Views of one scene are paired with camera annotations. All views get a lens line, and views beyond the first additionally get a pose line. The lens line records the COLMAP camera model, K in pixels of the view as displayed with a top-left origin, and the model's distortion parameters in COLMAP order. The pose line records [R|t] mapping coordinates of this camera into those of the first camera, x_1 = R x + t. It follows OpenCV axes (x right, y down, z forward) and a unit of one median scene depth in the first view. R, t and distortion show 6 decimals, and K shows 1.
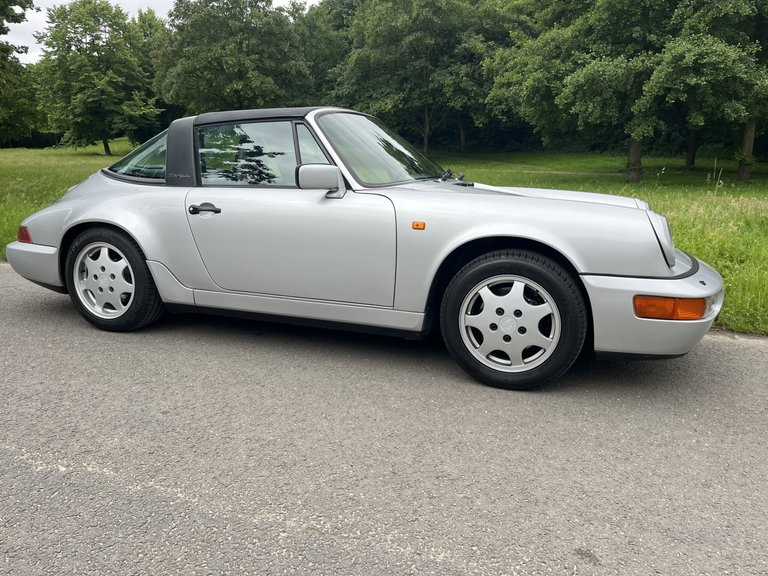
lens RADIAL K [[586.2, 0, 385.5], [0, 586.2, 286.0], [0, 0, 1]] dist [0.078485, -0.100401]
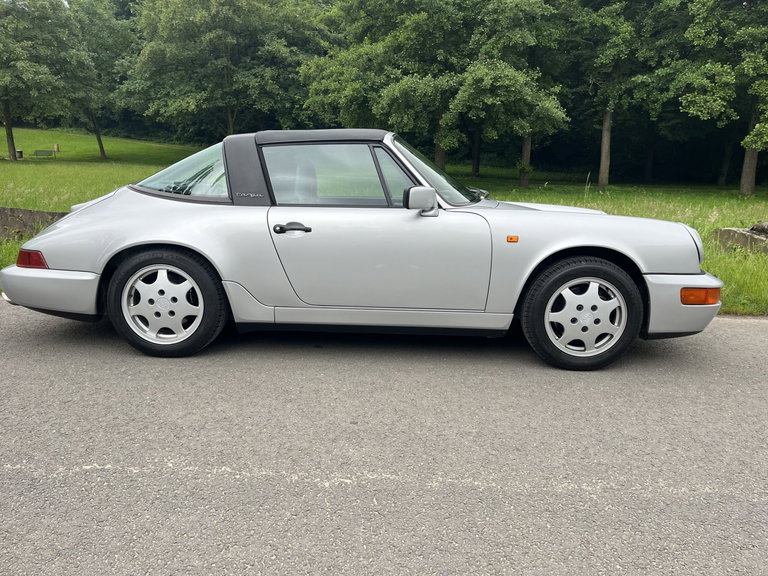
lens RADIAL K [[586.2, 0, 384.3], [0, 586.2, 289.5], [0, 0, 1]] dist [0.078485, -0.100401]
pose [[0.938391, -0.057530, 0.340752, -0.463384], [0.056786, 0.998312, 0.012165, -0.024780], [-0.340877, 0.007935, 0.940075, -0.011080]]
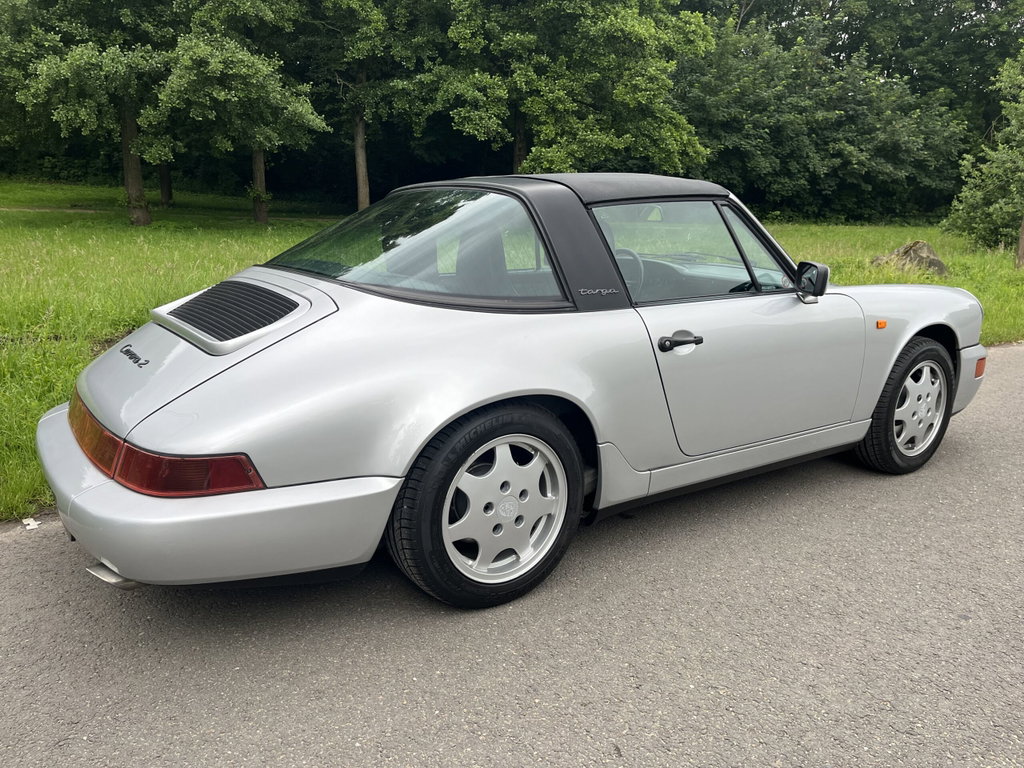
lens RADIAL K [[781.6, 0, 511.6], [0, 781.6, 375.9], [0, 0, 1]] dist [0.078485, -0.100401]
pose [[0.557066, -0.175153, 0.811788, -0.996186], [0.152355, 0.982470, 0.107431, -0.191480], [-0.816374, 0.063833, 0.573986, 0.606446]]
